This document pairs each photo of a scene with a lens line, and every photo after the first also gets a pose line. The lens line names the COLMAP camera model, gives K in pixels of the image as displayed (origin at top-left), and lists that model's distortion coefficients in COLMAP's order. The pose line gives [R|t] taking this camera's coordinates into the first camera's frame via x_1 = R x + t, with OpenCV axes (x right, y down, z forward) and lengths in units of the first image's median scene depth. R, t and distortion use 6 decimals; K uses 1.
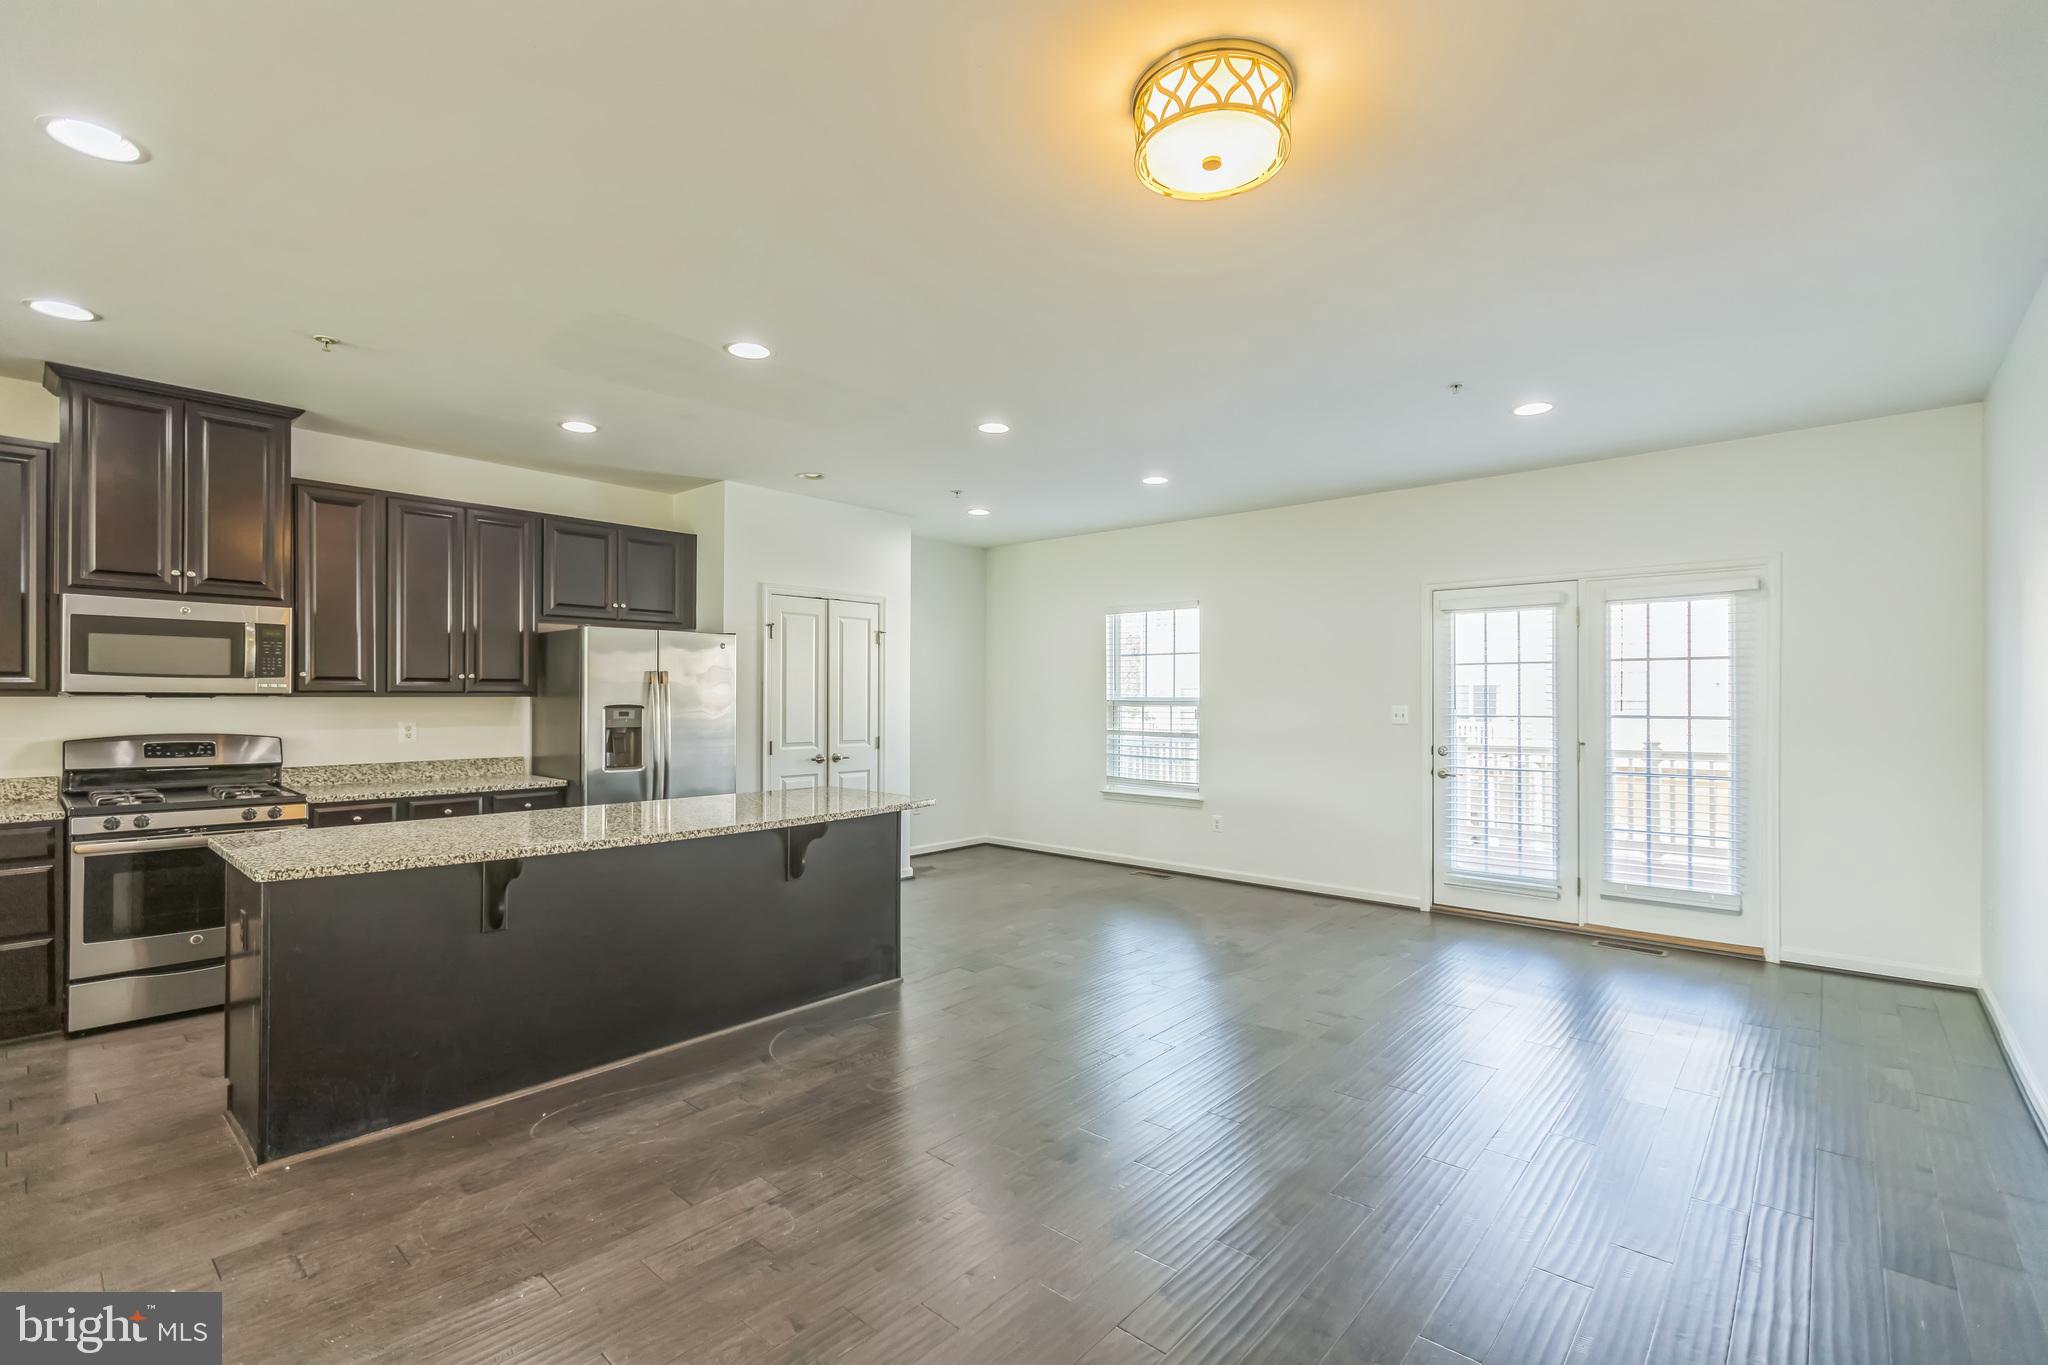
lens RADIAL K [[919.8, 0, 1027.5], [0, 919.8, 696.5], [0, 0, 1]] dist [0.004593, 0.000063]
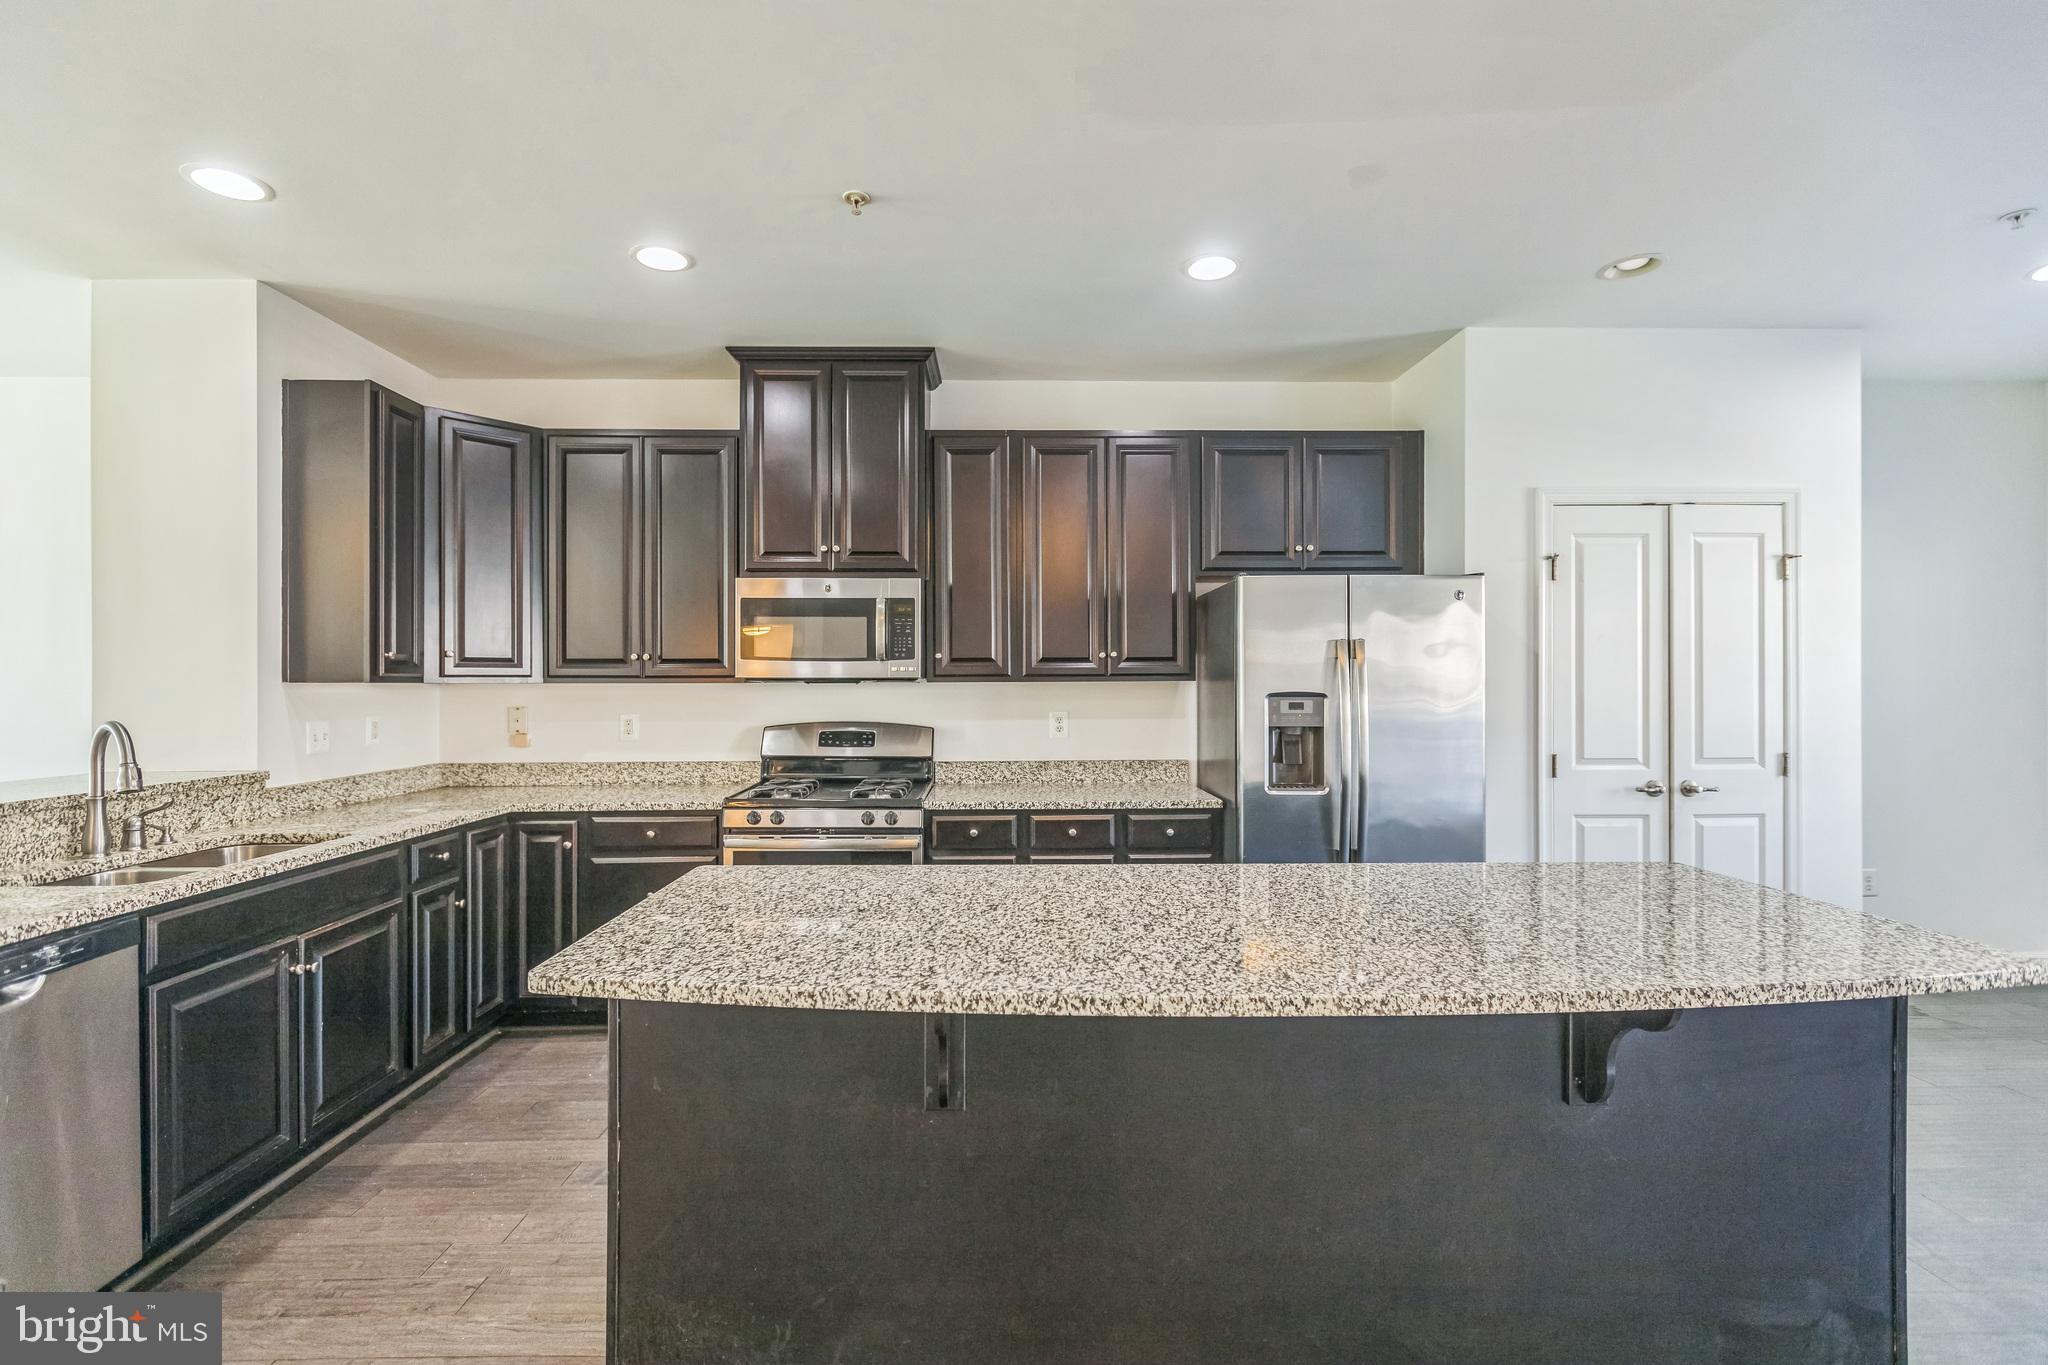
lens RADIAL K [[919.8, 0, 1007.7], [0, 919.8, 682.6], [0, 0, 1]] dist [0.004593, 0.000063]
pose [[0.674172, -0.005198, -0.738556, -0.091198], [0.004593, 0.999985, -0.002845, 0.003115], [0.738560, -0.001474, 0.674186, 0.398379]]
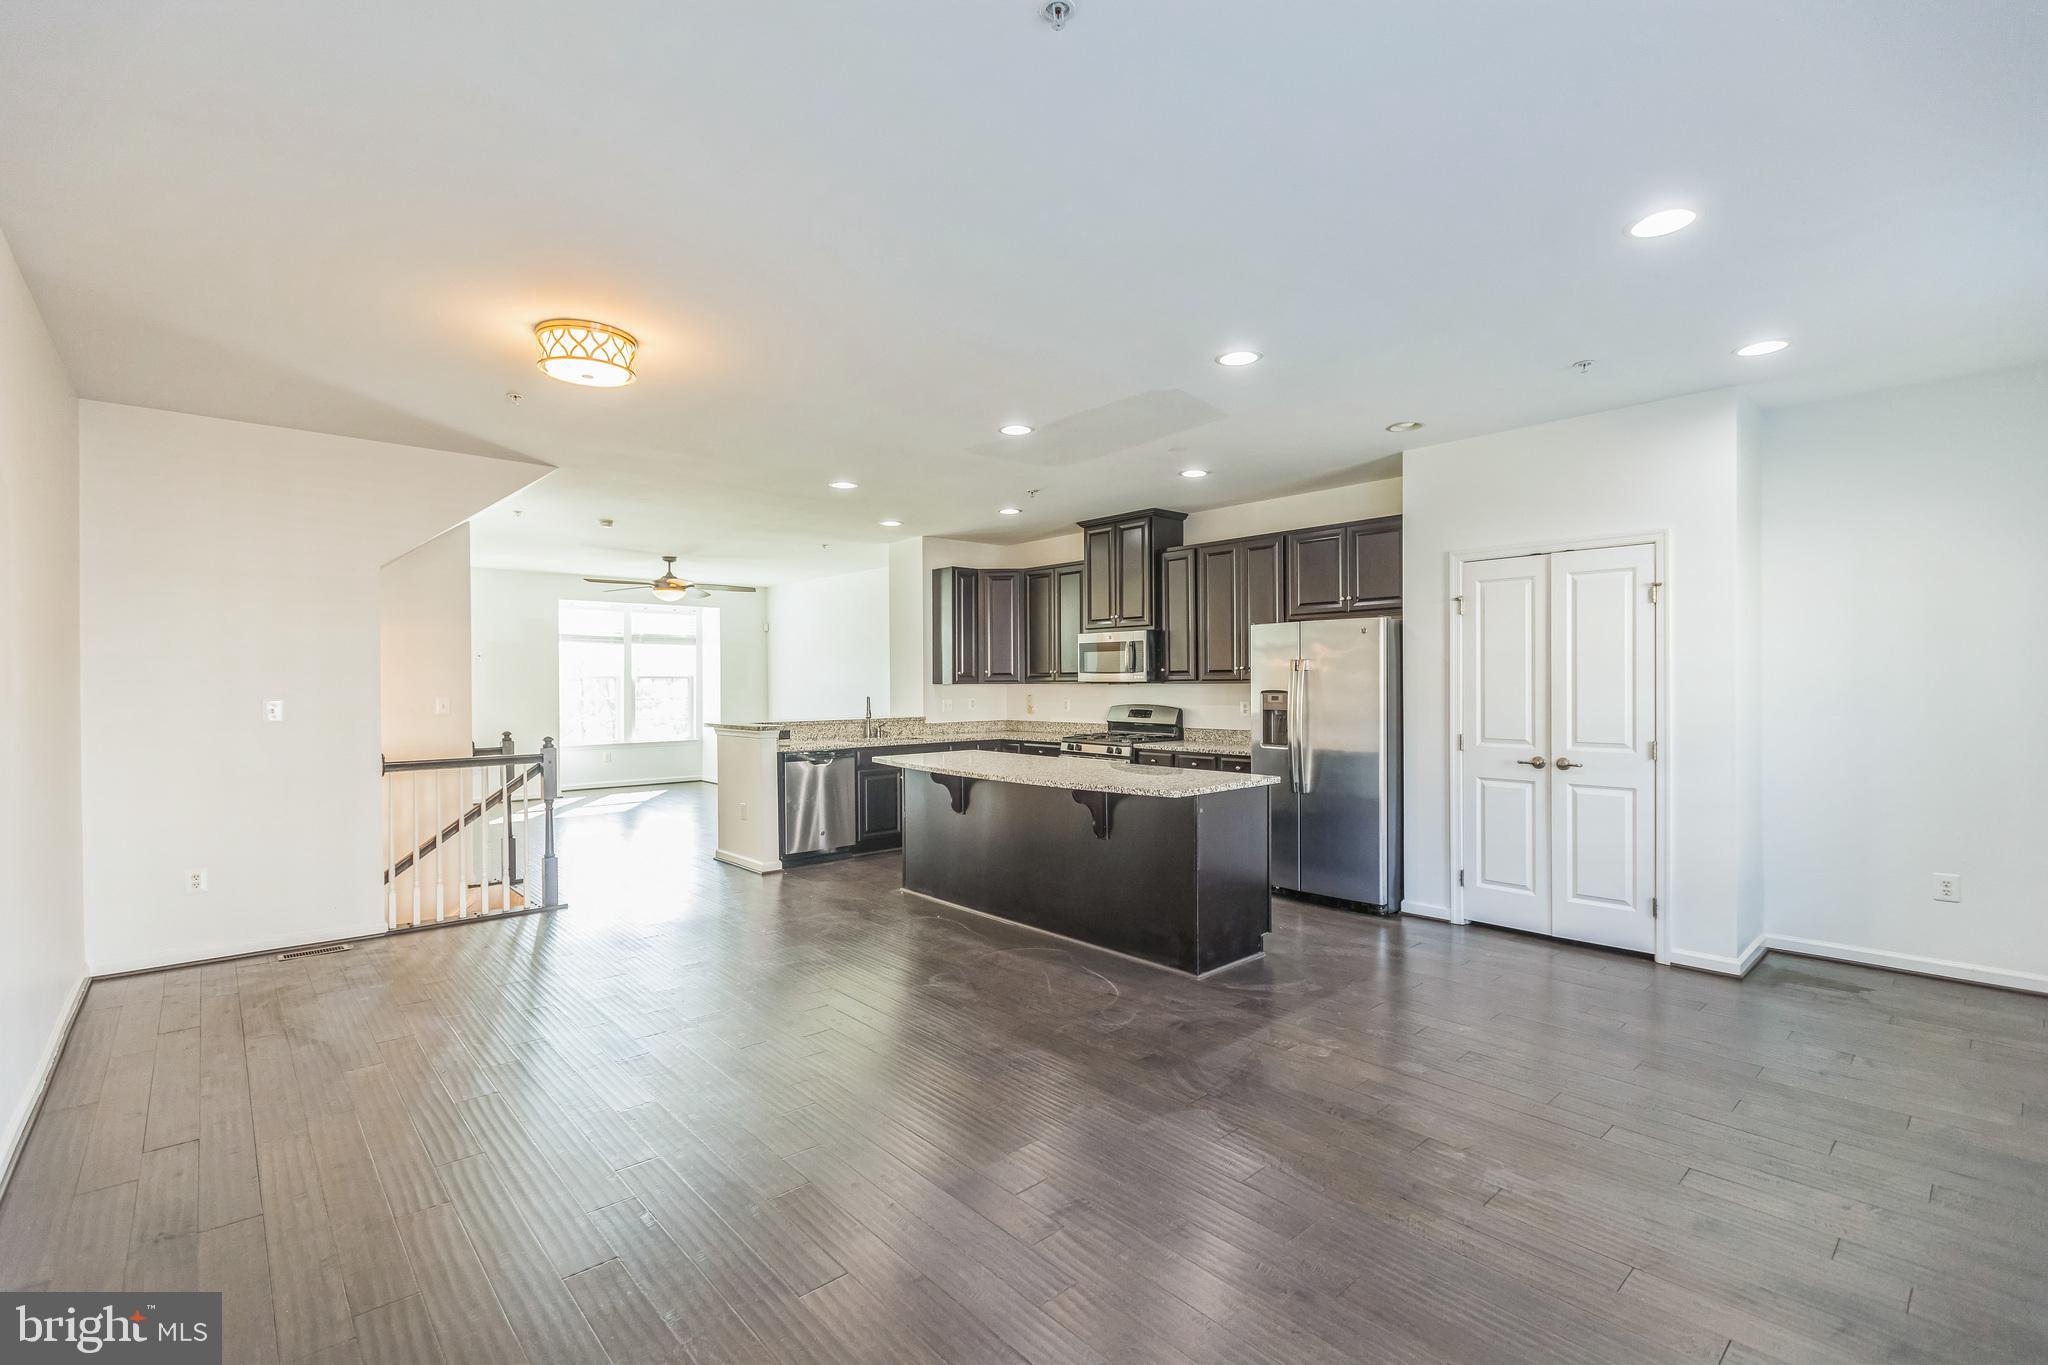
lens RADIAL K [[919.8, 0, 1019.1], [0, 919.8, 687.7], [0, 0, 1]] dist [0.004593, 0.000063]
pose [[-0.123328, 0.003368, -0.992360, 0.722902], [0.003549, 0.999989, 0.002952, 0.001494], [0.992360, -0.003158, -0.123338, 0.809012]]
